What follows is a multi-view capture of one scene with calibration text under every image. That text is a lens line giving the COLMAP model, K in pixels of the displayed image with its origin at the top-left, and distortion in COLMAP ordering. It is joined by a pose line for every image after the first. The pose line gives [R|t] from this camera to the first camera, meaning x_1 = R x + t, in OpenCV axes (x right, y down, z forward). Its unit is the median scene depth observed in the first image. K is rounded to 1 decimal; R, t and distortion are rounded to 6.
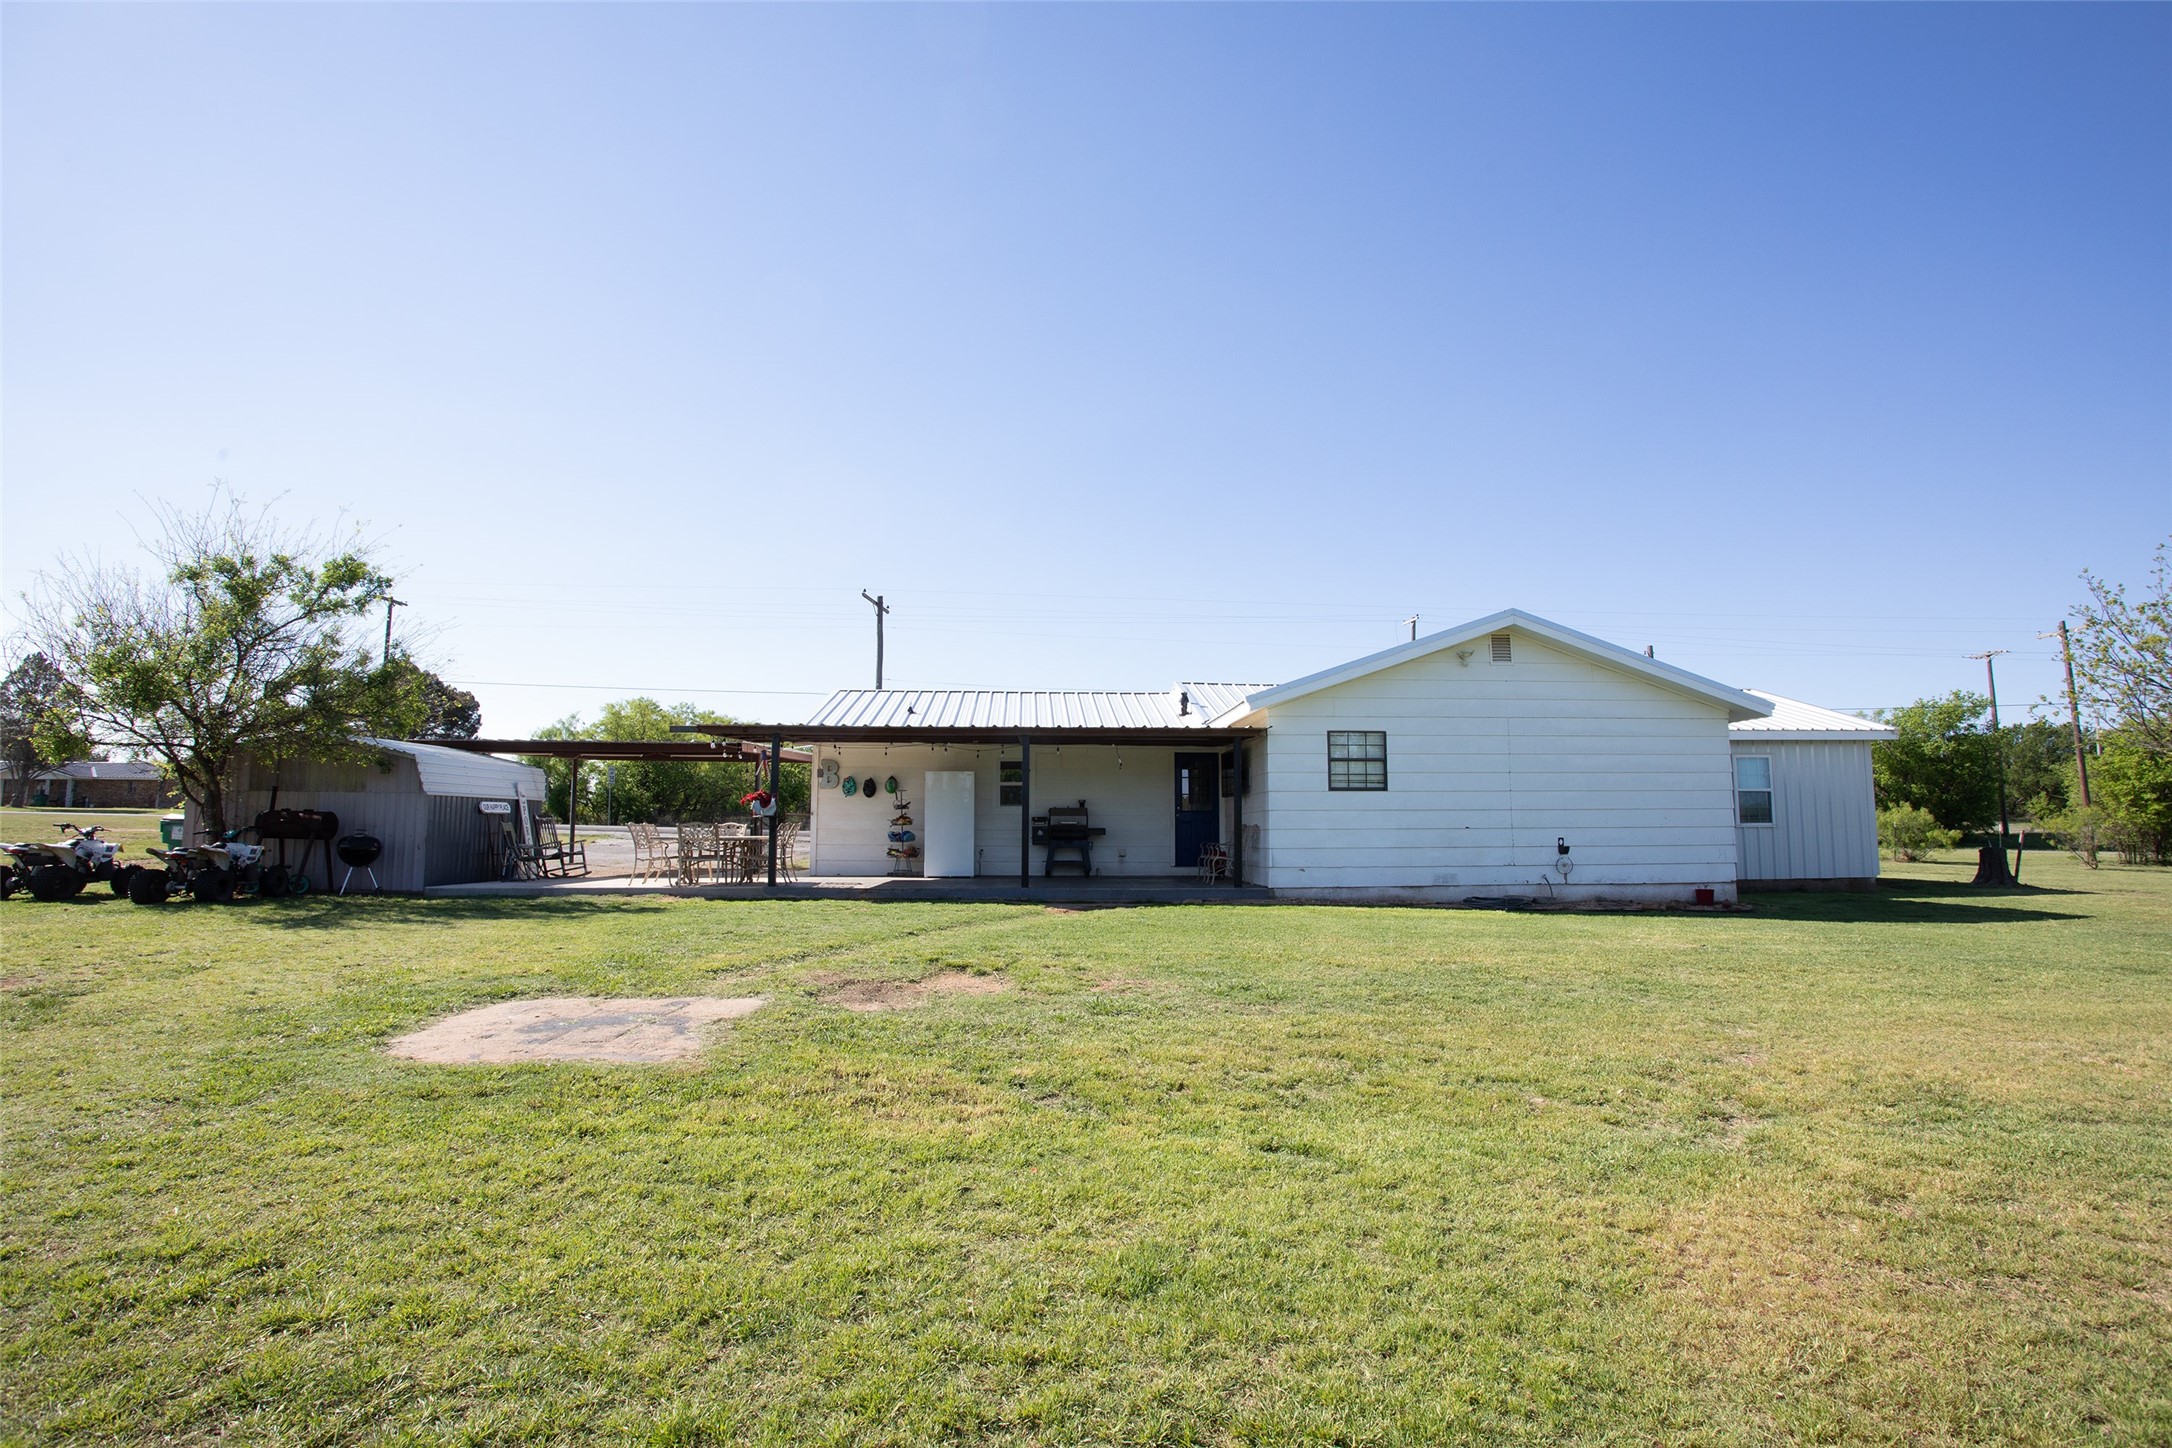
lens RADIAL K [[1057.1, 0, 1094.1], [0, 1057.1, 735.3], [0, 0, 1]] dist [-0.064067, 0.027590]
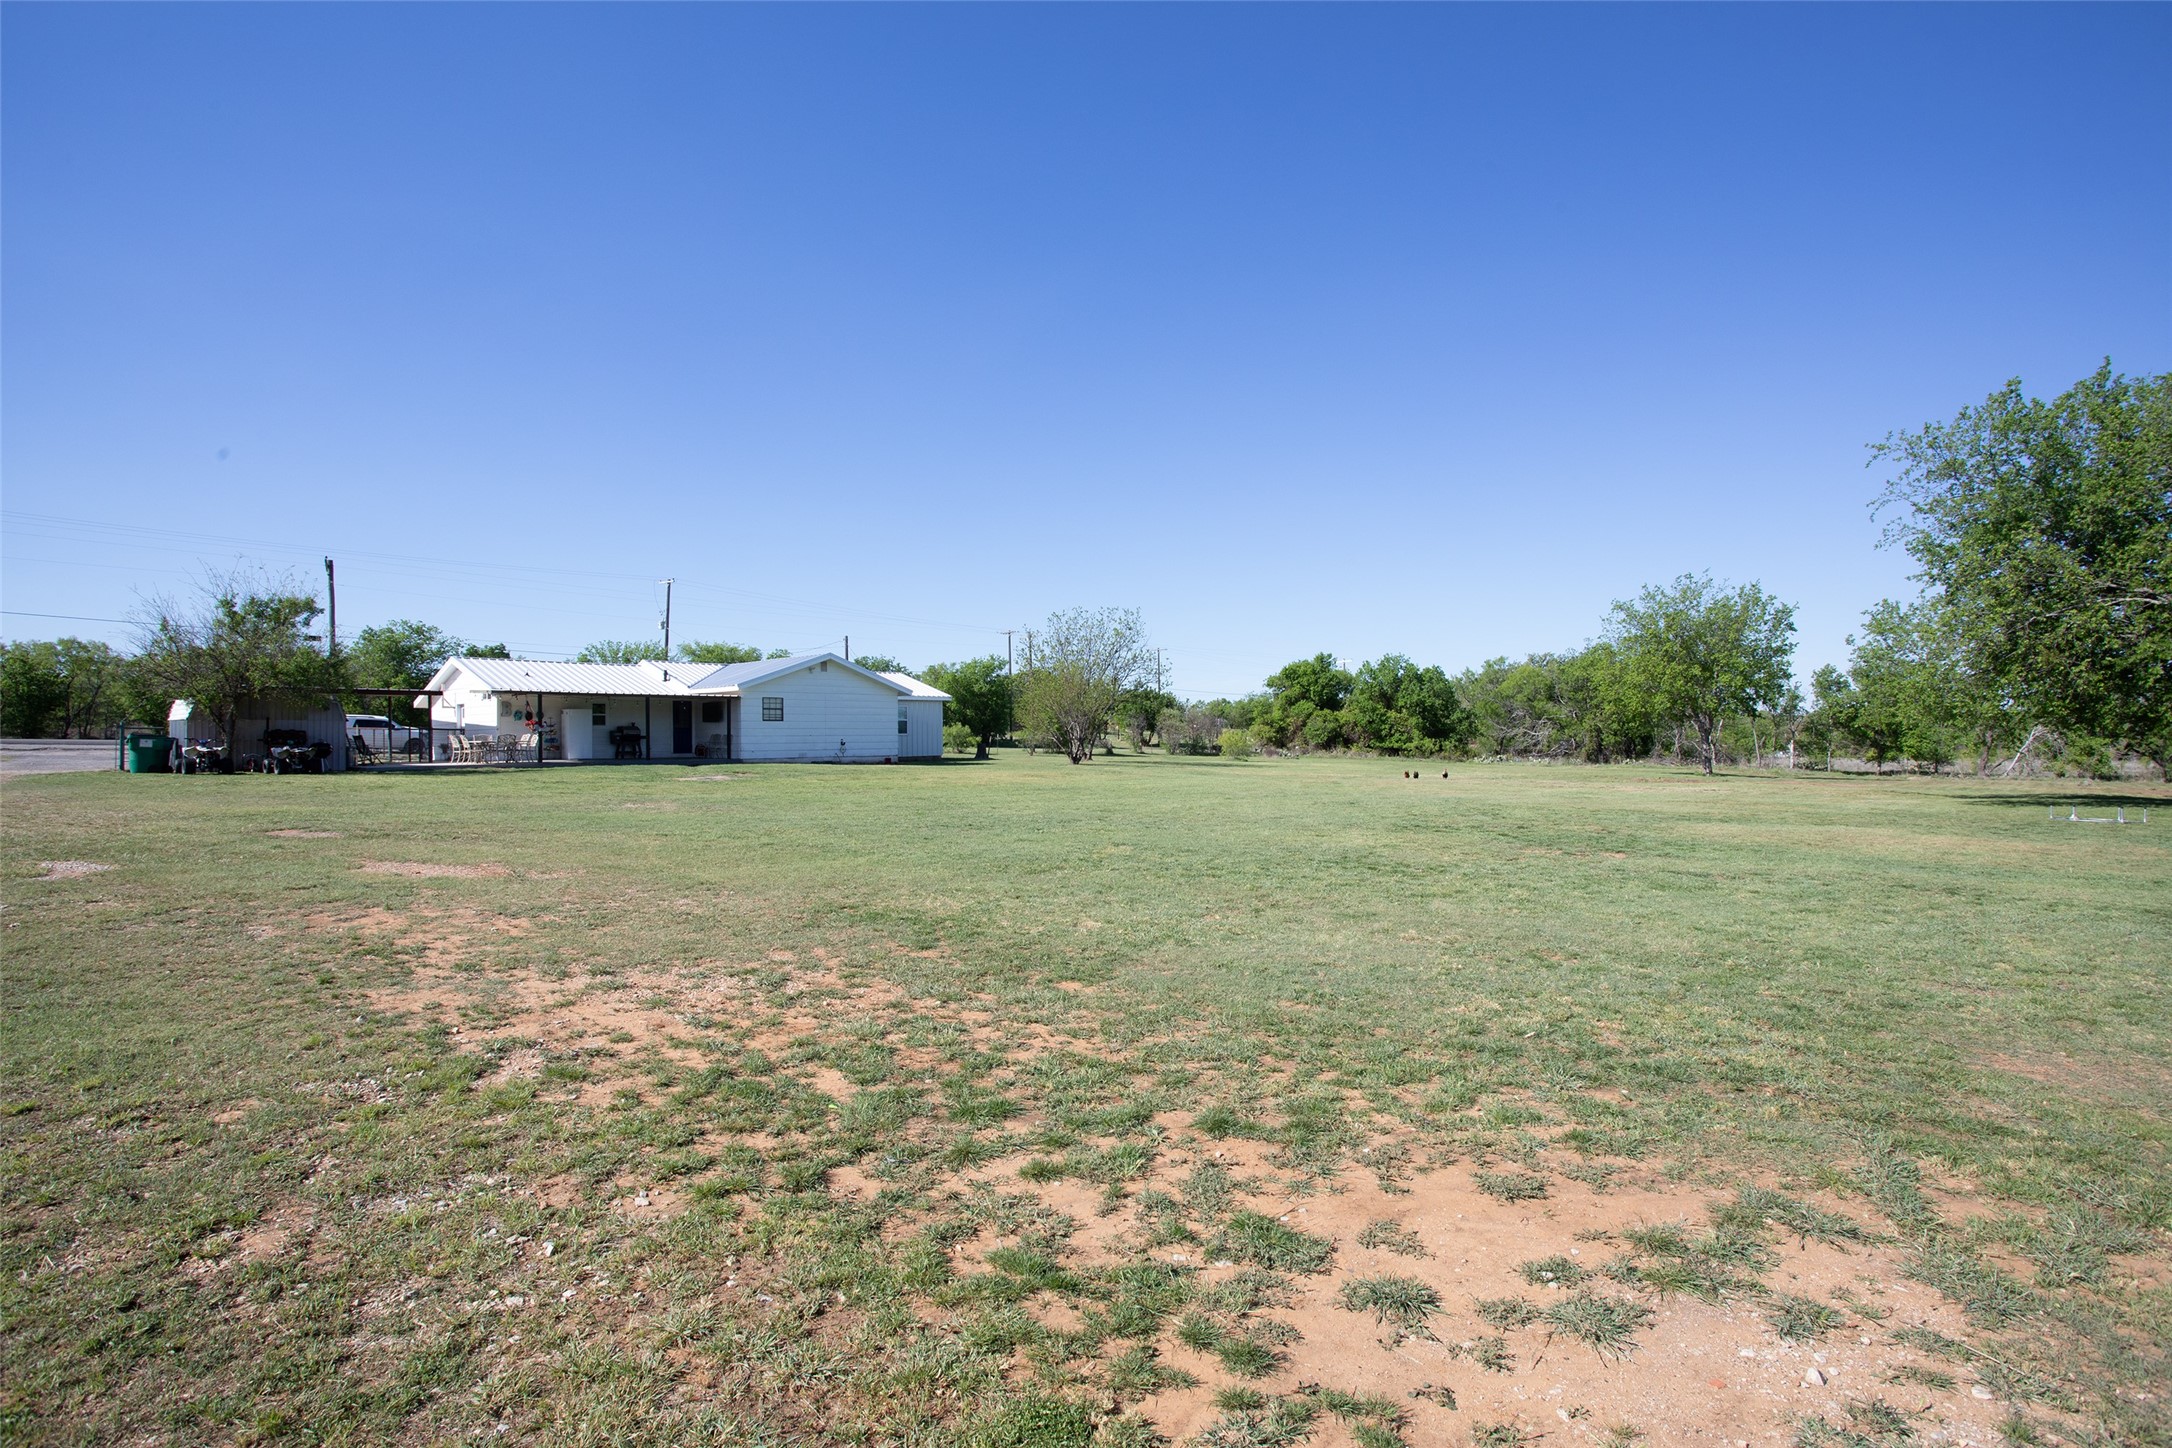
lens RADIAL K [[1057.1, 0, 1089.5], [0, 1057.1, 715.1], [0, 0, 1]] dist [-0.064067, 0.027590]
pose [[0.712671, 0.009414, 0.701435, -0.917061], [-0.056865, 0.997395, 0.044391, -0.110457], [-0.699190, -0.071523, 0.711350, -1.254927]]
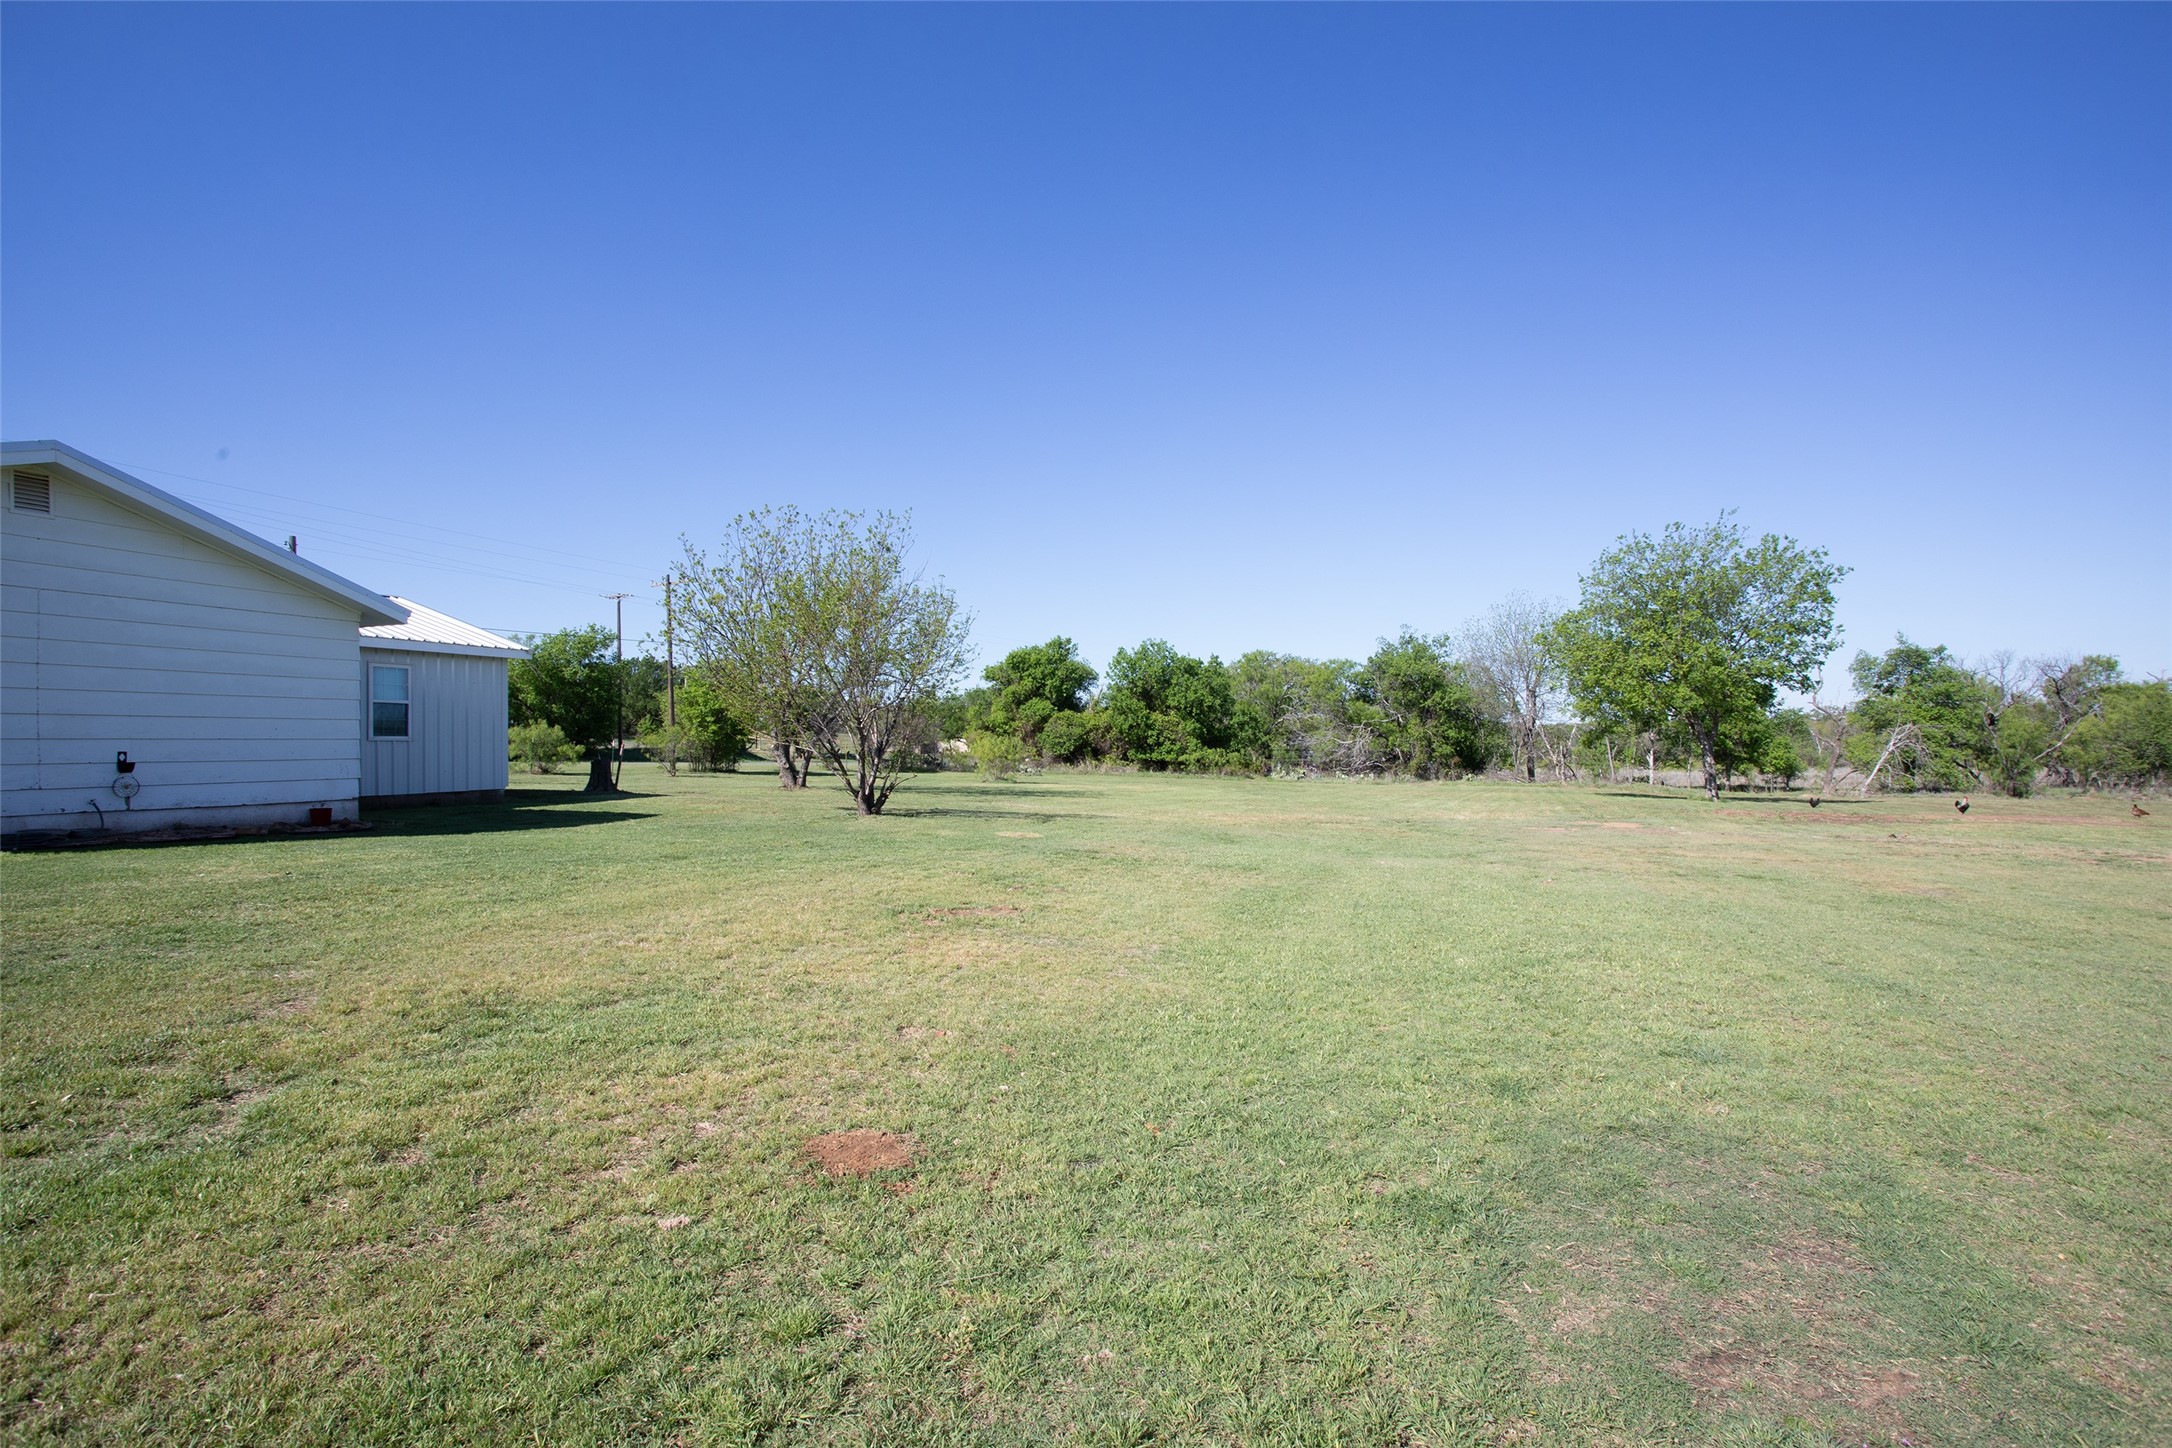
lens RADIAL K [[1057.1, 0, 1082.4], [0, 1057.1, 719.0], [0, 0, 1]] dist [-0.064067, 0.027590]
pose [[0.418118, 0.018931, 0.908195, 0.049896], [-0.077925, 0.996845, 0.015096, 0.005543], [-0.905044, -0.077083, 0.418274, 0.028596]]
